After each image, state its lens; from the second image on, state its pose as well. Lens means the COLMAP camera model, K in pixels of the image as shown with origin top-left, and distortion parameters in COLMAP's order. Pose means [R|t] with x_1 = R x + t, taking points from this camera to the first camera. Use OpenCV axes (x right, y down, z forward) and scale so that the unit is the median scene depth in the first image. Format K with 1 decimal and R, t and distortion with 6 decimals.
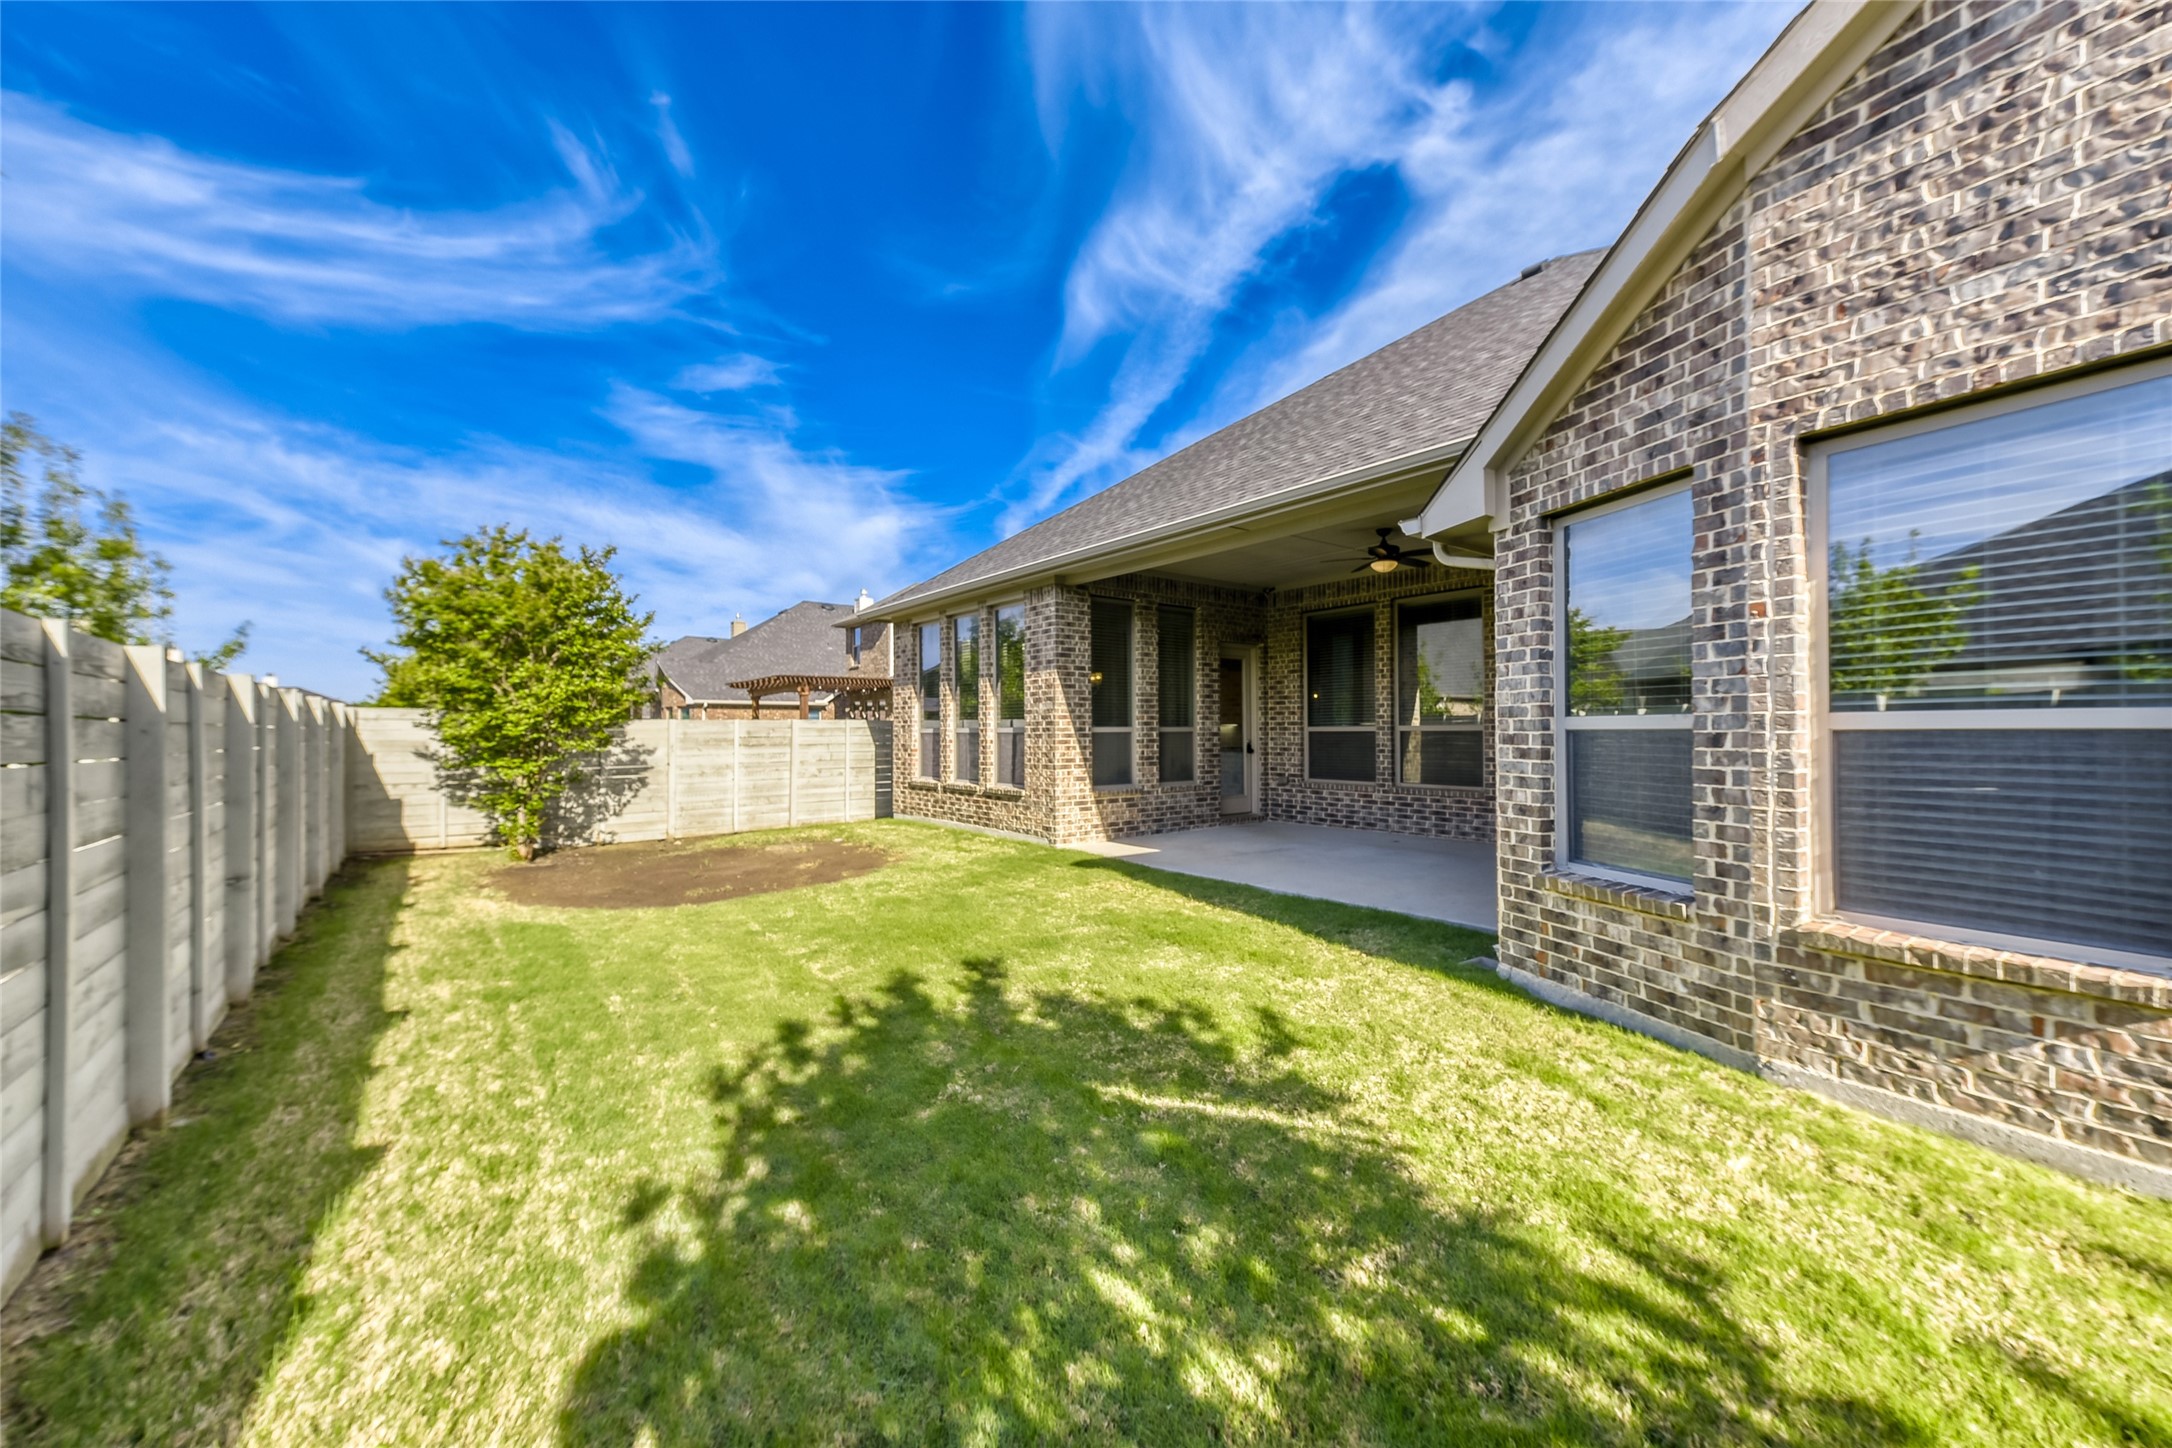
lens RADIAL K [[837.2, 0, 1092.3], [0, 837.2, 718.3], [0, 0, 1]] dist [0.004396, 0.000153]
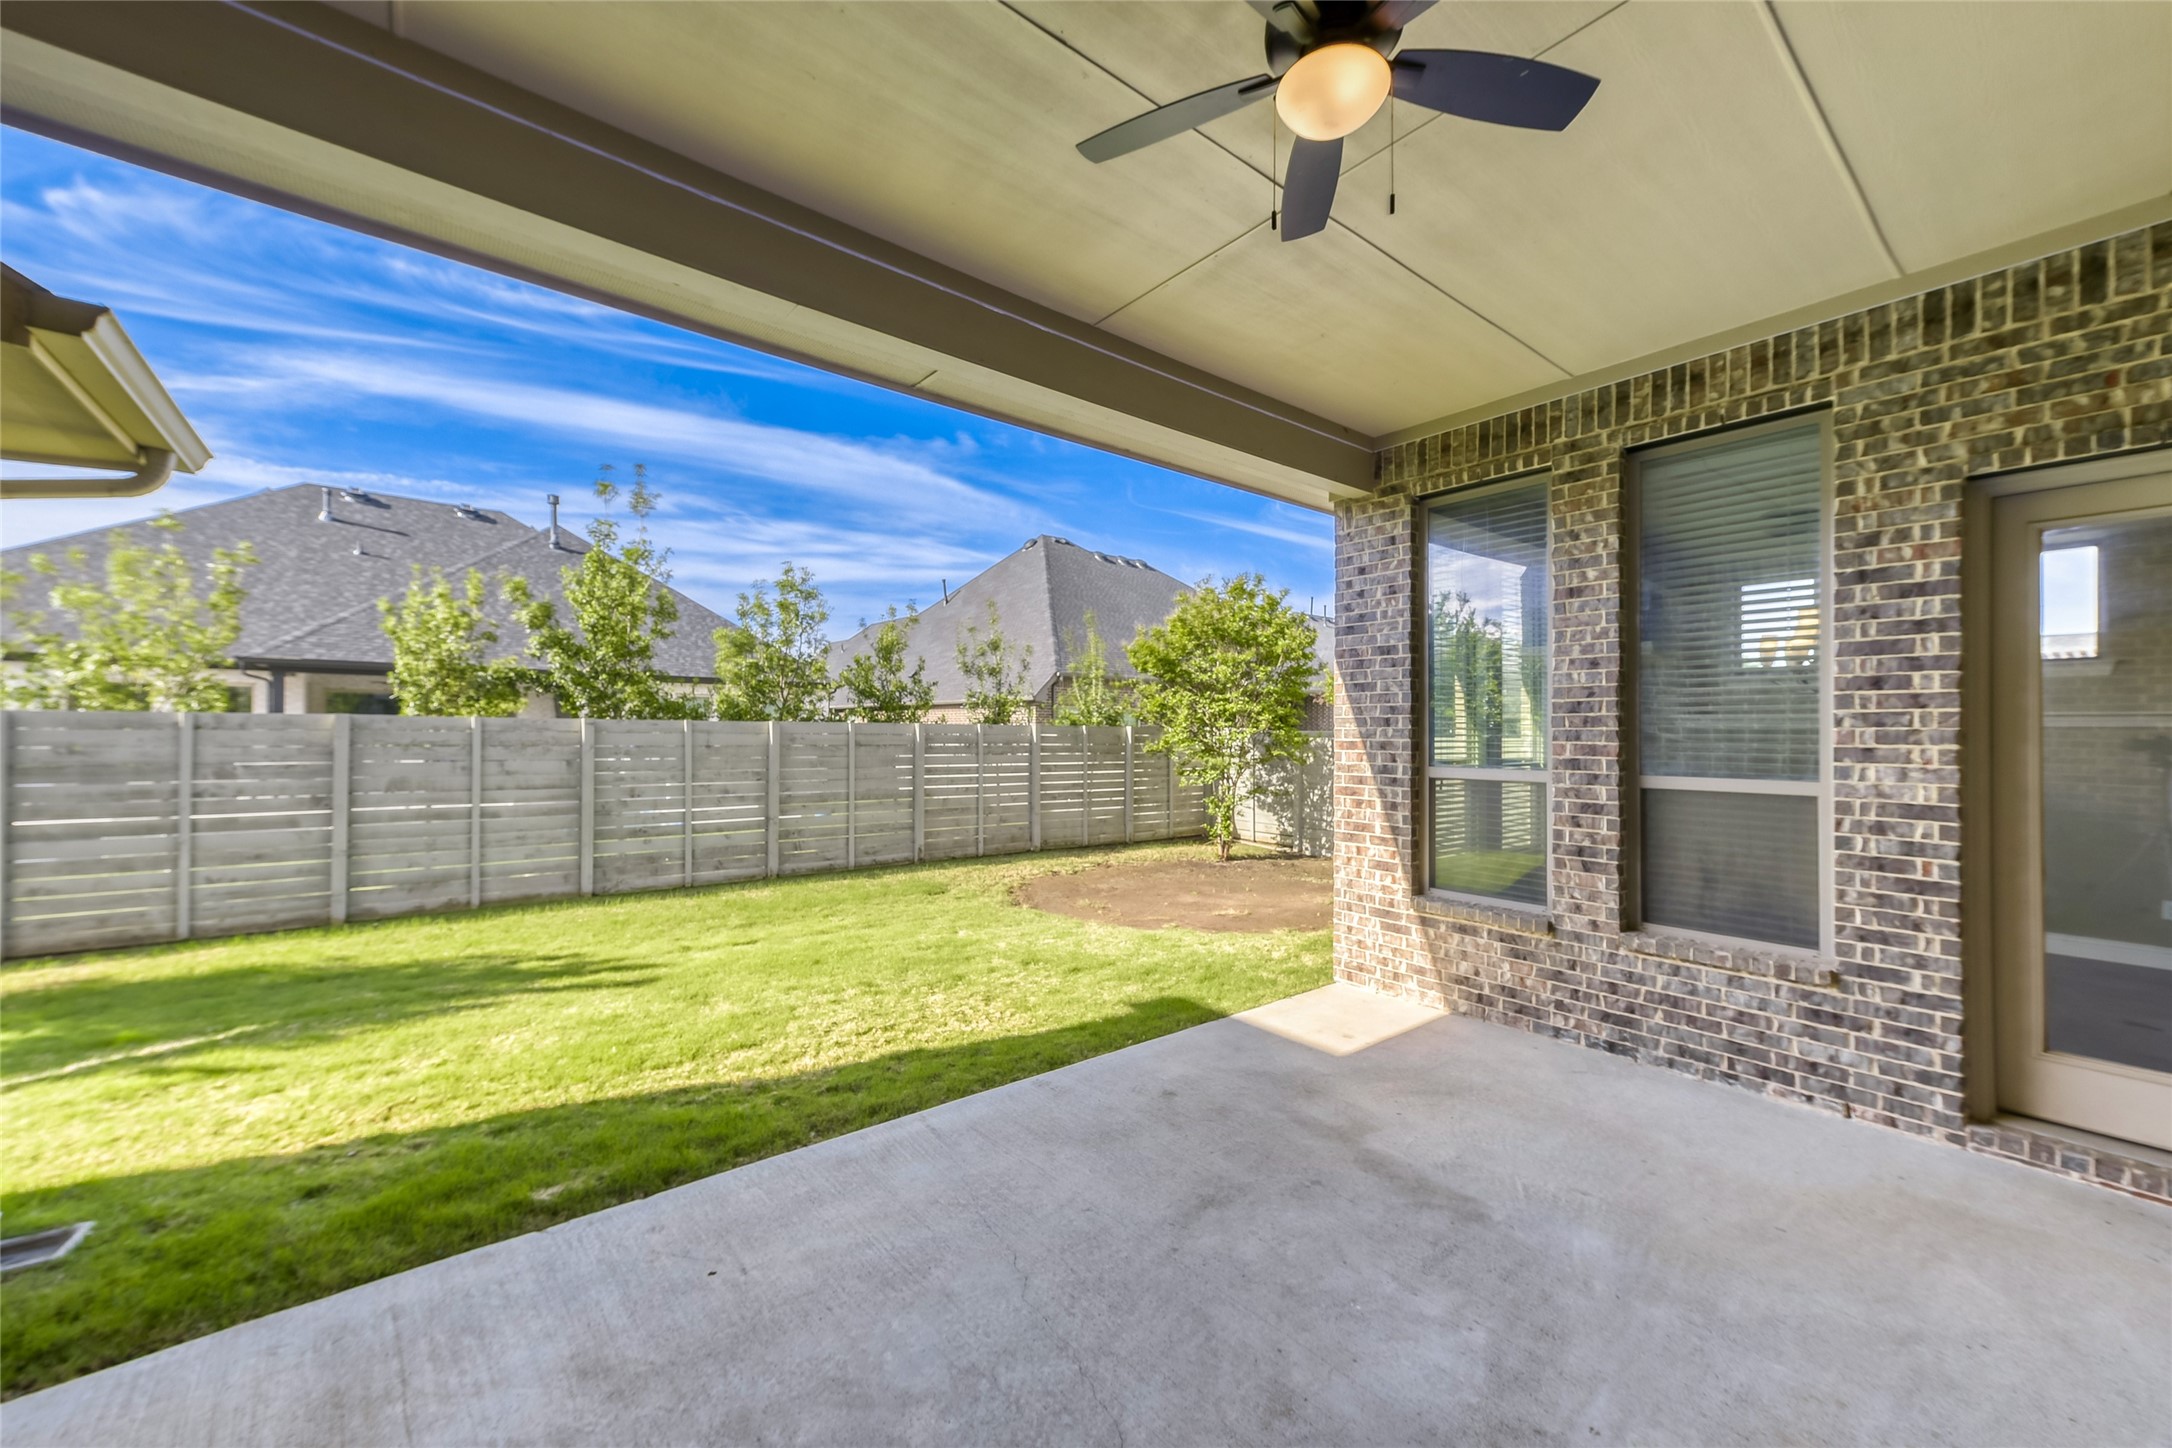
lens RADIAL K [[837.2, 0, 1091.8], [0, 837.2, 723.7], [0, 0, 1]] dist [0.004396, 0.000153]
pose [[0.020542, -0.005010, -0.999776, 0.491660], [0.001728, 0.999986, -0.004975, -0.012533], [0.999787, -0.001625, 0.020550, 0.807165]]
